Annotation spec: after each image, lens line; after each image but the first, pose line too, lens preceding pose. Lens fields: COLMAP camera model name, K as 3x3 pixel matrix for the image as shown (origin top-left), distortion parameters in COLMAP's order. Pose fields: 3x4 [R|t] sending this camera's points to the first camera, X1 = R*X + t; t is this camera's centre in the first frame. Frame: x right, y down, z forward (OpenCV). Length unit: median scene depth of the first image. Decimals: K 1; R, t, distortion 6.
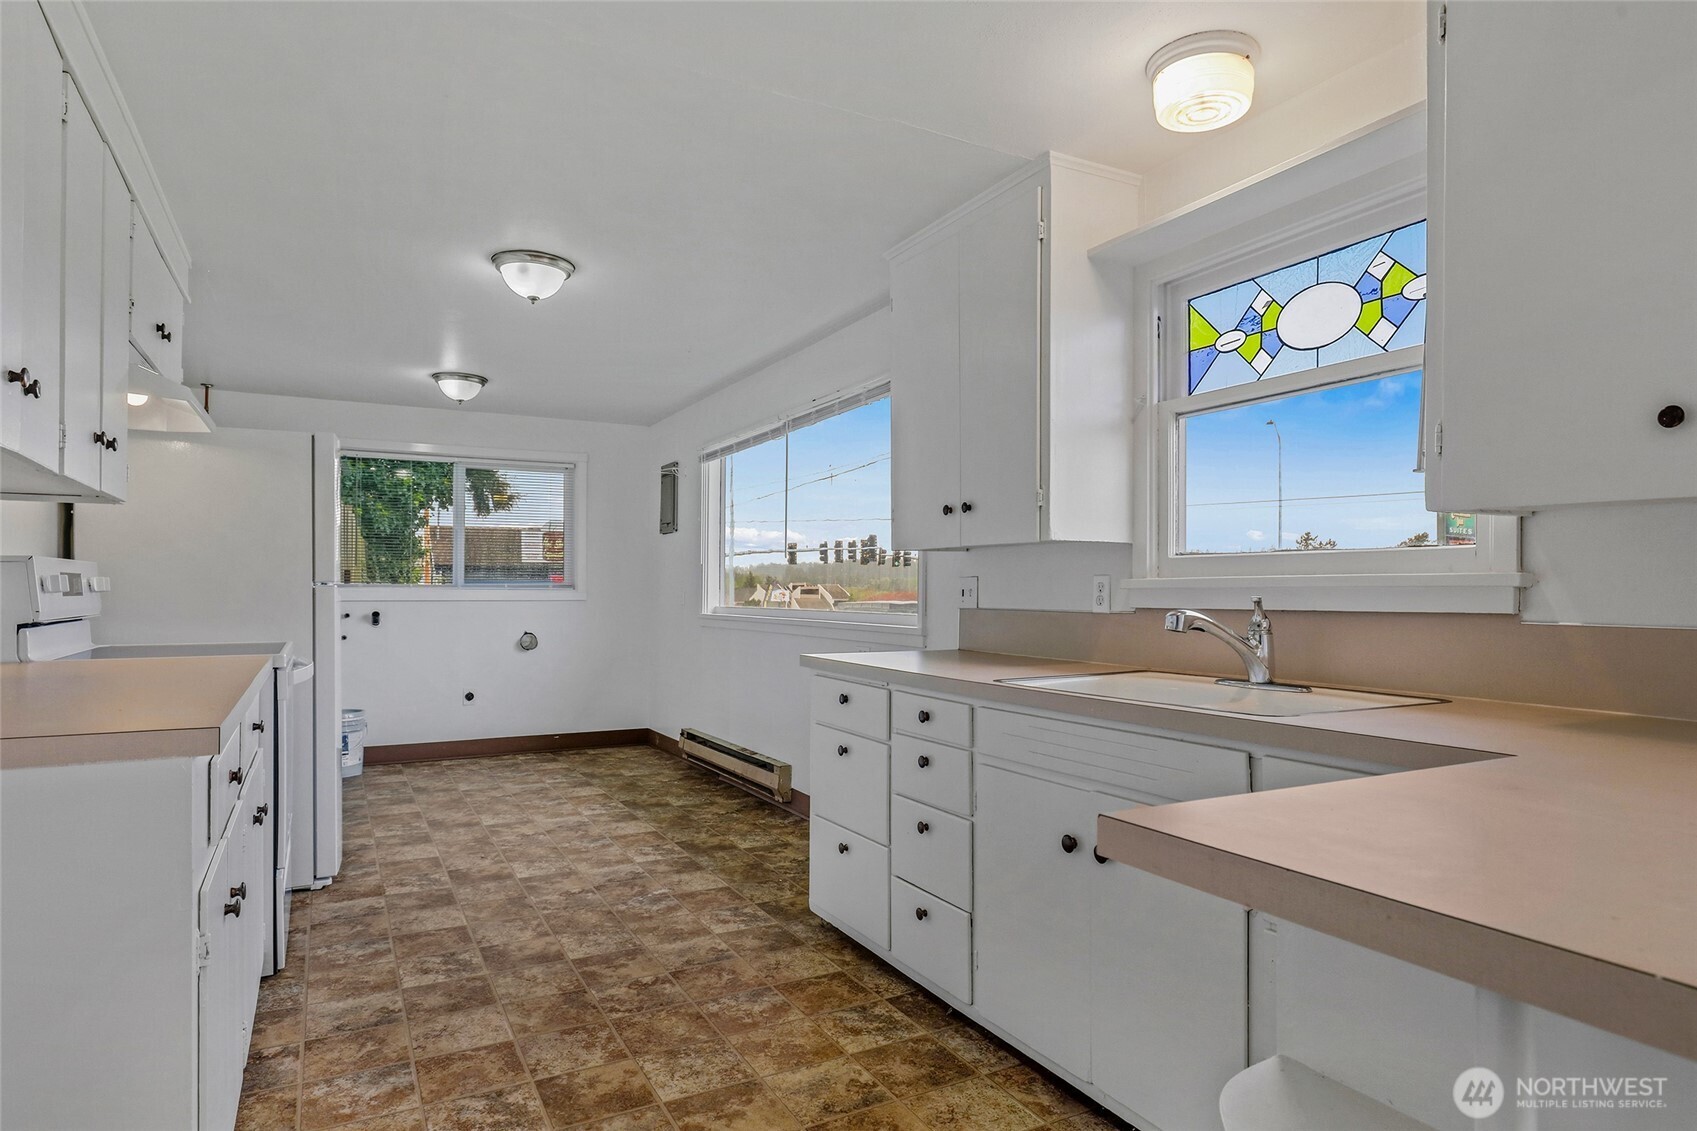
lens RADIAL K [[983.4, 0, 847.5], [0, 983.4, 570.7], [0, 0, 1]] dist [-0.001380, -0.000234]
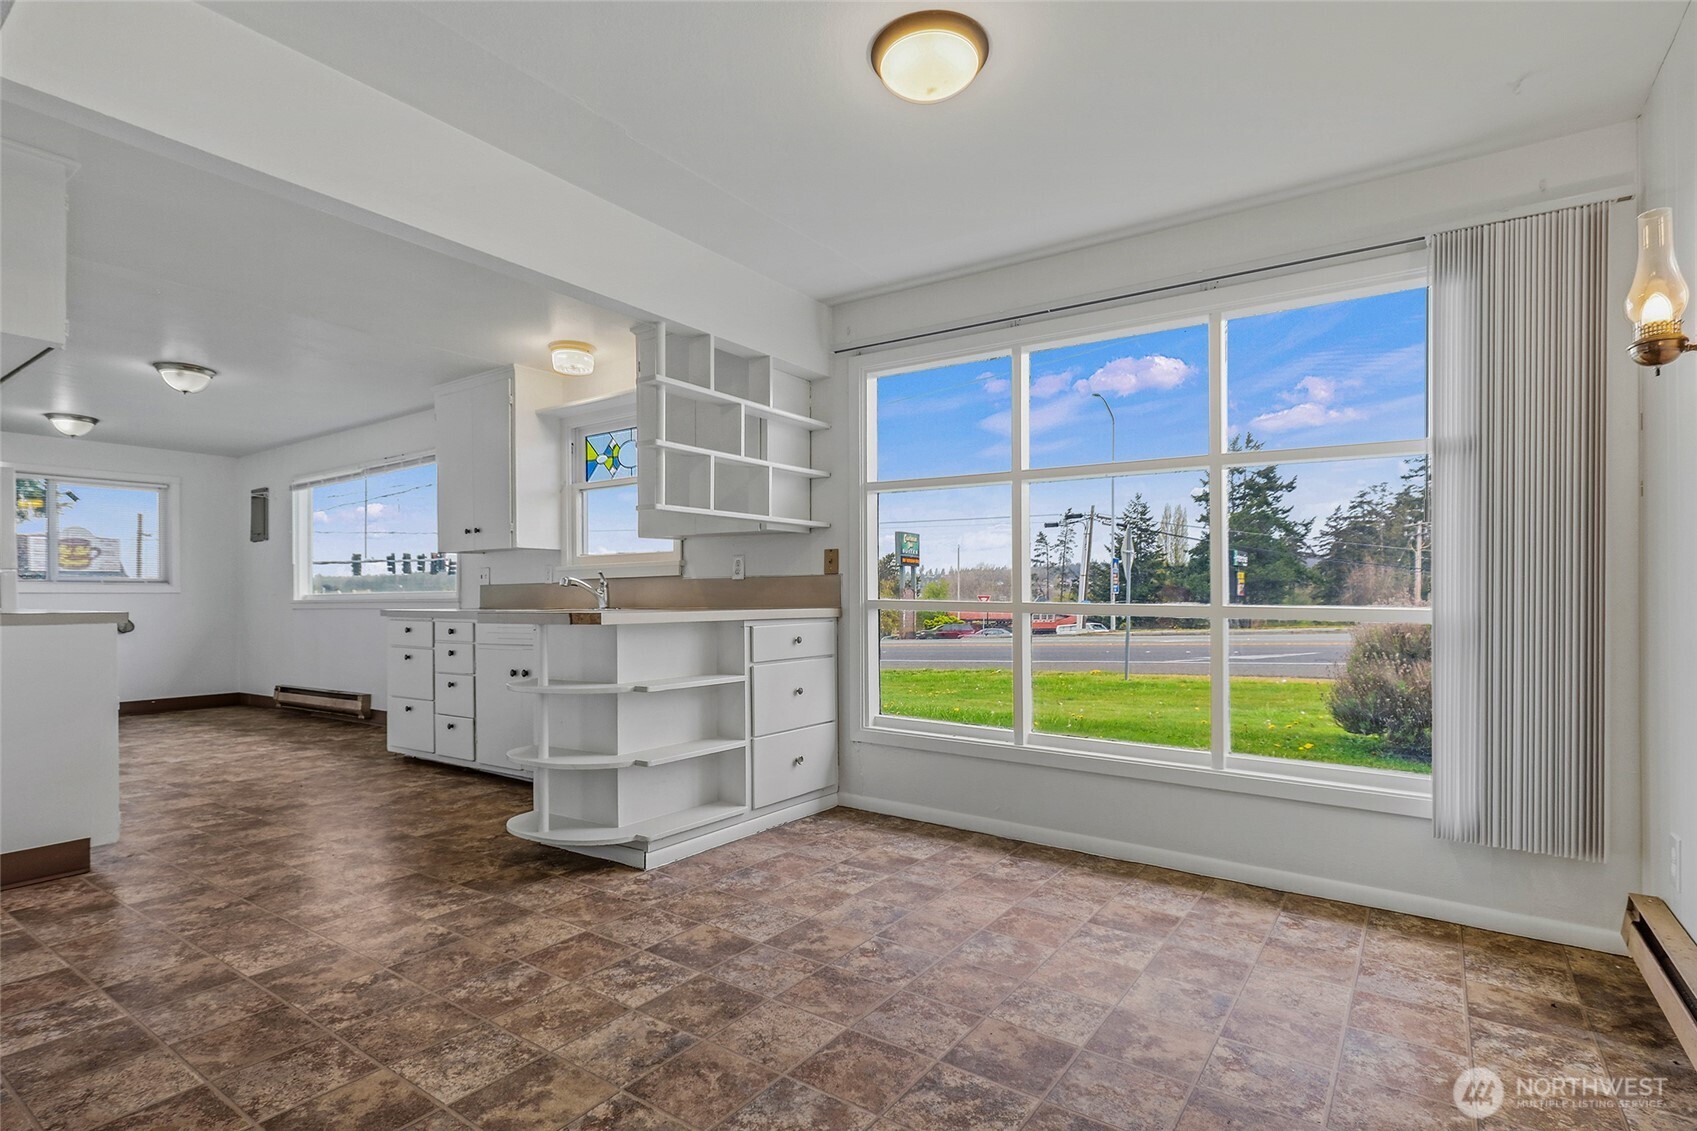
lens RADIAL K [[840.5, 0, 848.5], [0, 840.5, 596.4], [0, 0, 1]] dist [0.003806, 0.000392]
pose [[0.889839, -0.009517, 0.456175, 0.011443], [0.001638, 0.999843, 0.017664, 0.034103], [-0.456272, -0.014971, 0.889715, -0.727642]]
